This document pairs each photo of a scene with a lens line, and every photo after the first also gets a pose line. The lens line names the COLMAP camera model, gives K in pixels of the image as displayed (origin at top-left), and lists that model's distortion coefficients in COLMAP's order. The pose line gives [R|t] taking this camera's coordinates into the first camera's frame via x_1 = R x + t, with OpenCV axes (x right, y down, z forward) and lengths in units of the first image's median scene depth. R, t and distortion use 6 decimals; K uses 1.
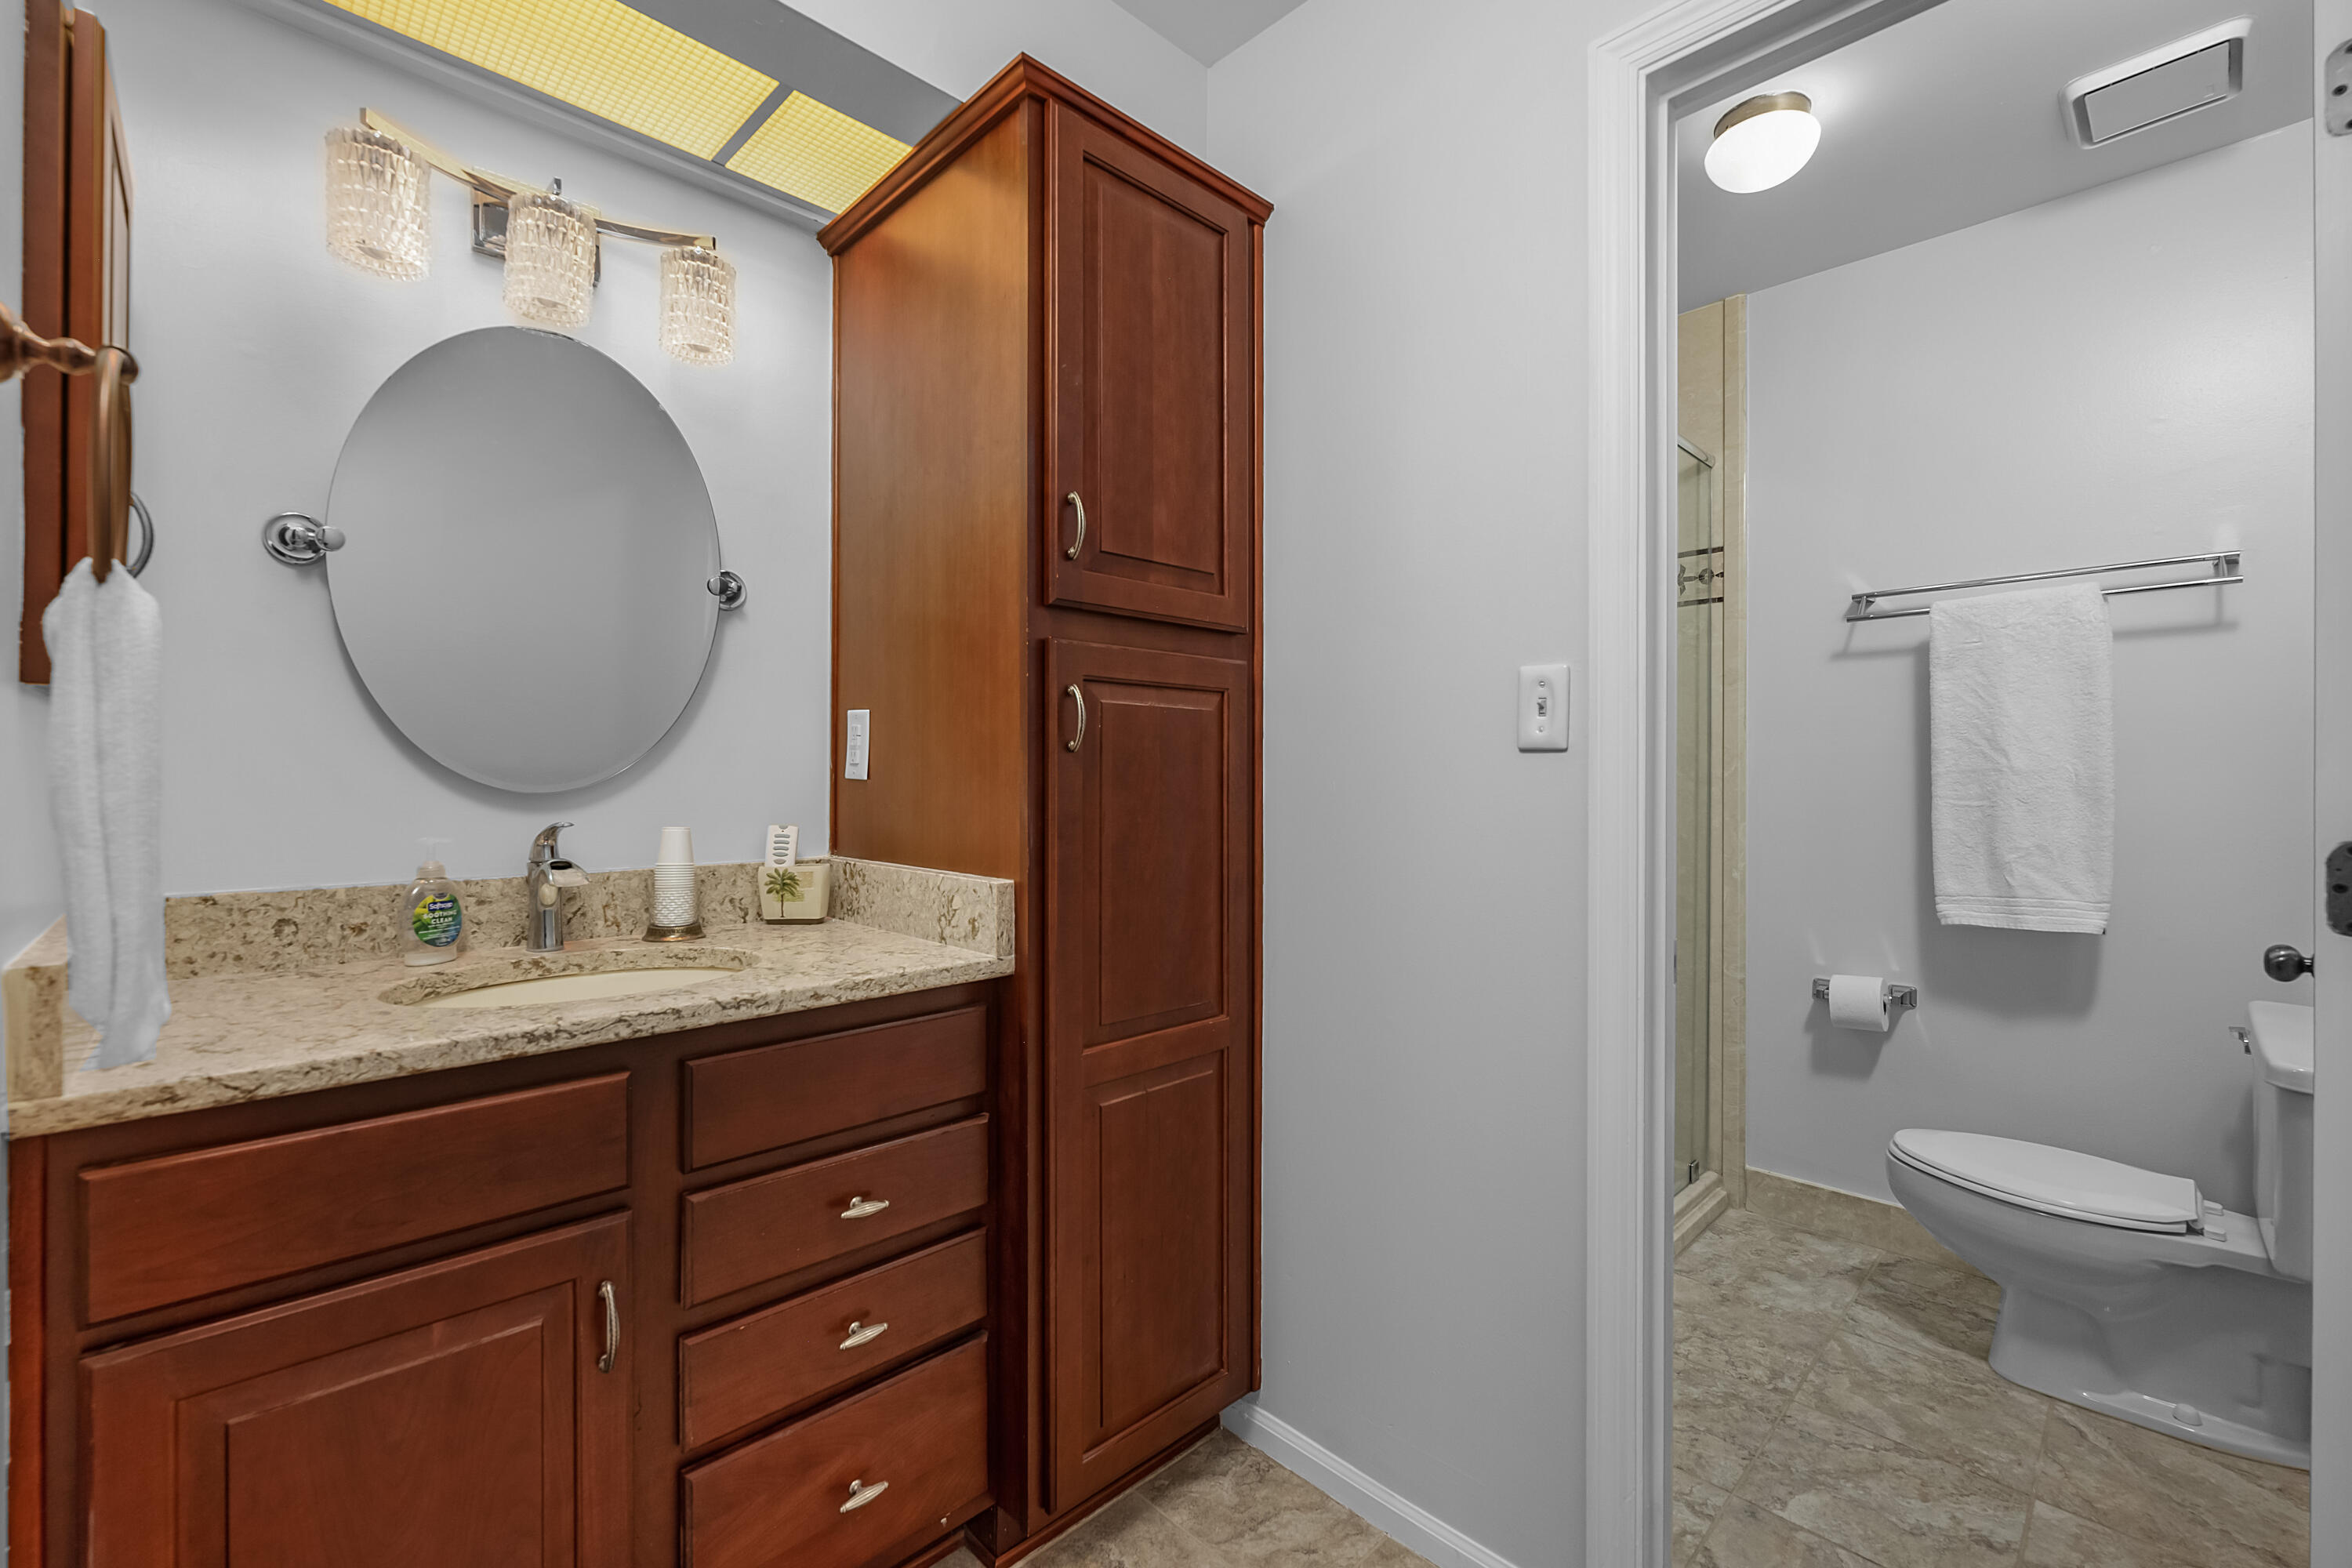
lens RADIAL K [[971.3, 0, 1174.6], [0, 971.3, 780.2], [0, 0, 1]] dist [-0.006444, 0.000119]
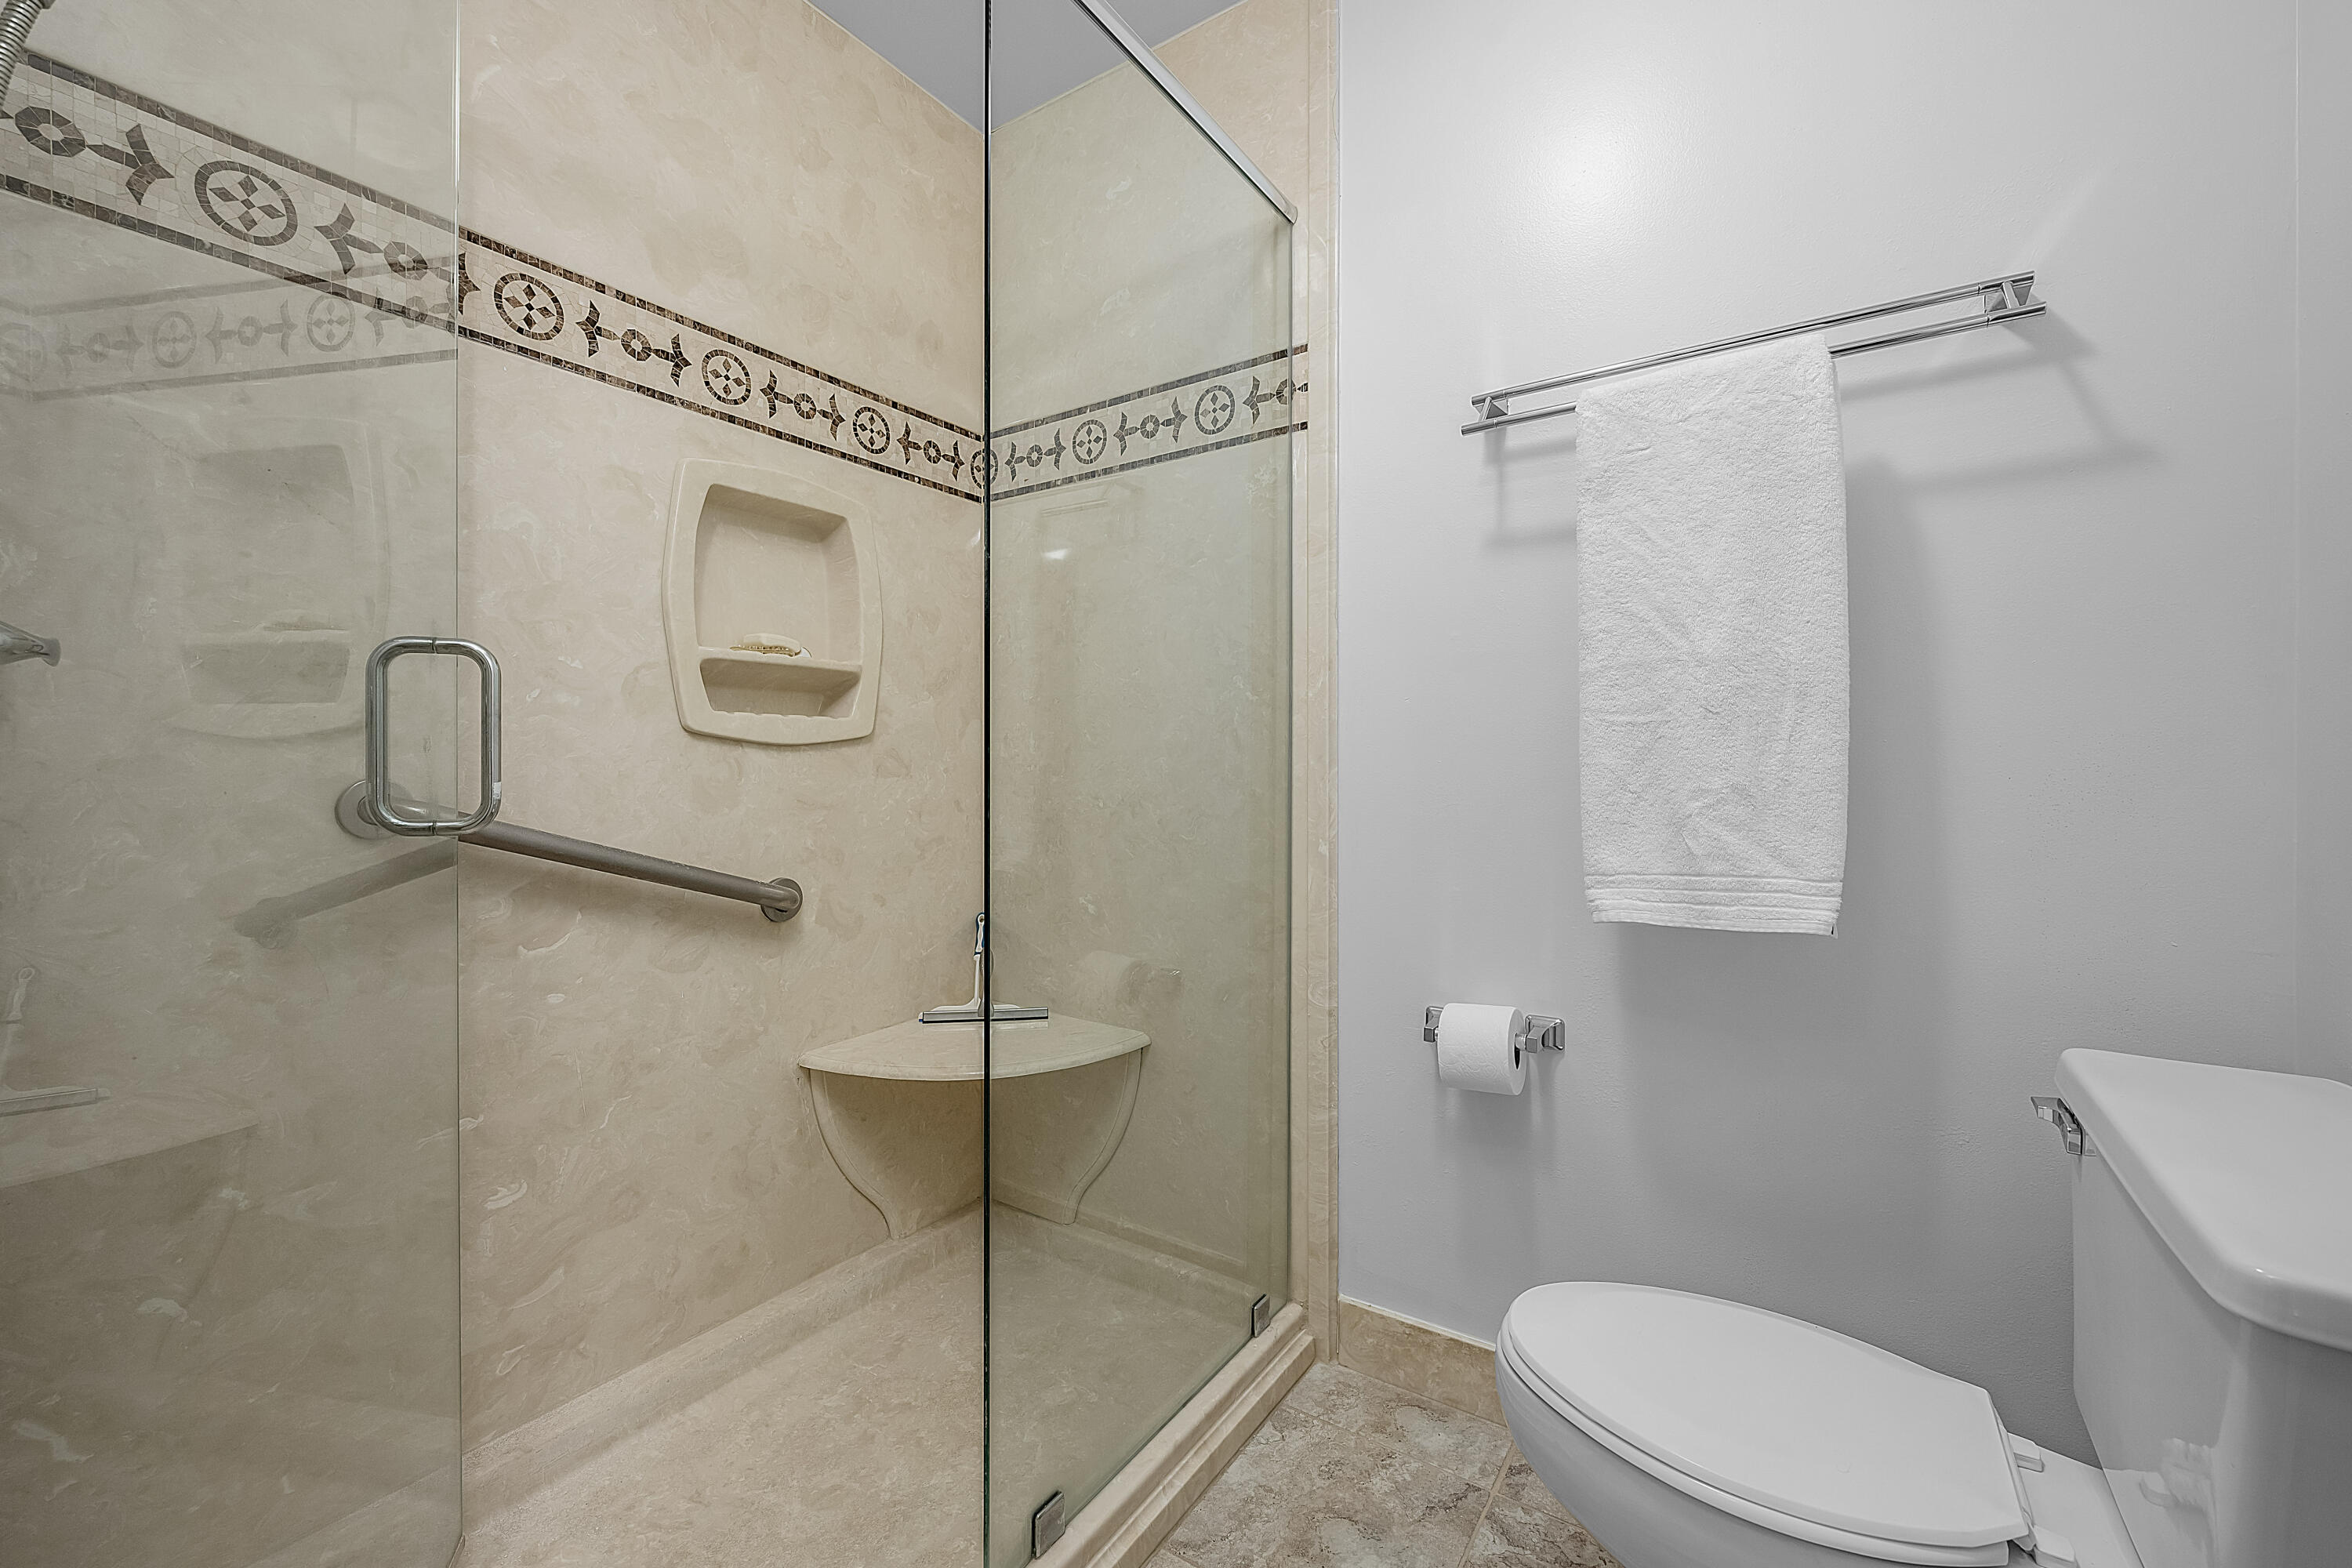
lens RADIAL K [[939.4, 0, 1167.6], [0, 939.4, 774.9], [0, 0, 1]] dist [-0.006612, -0.000113]
pose [[0.979566, -0.001992, 0.201112, 0.433303], [0.001621, 0.999997, 0.002011, 0.058111], [-0.201115, -0.001644, 0.979566, 0.501406]]
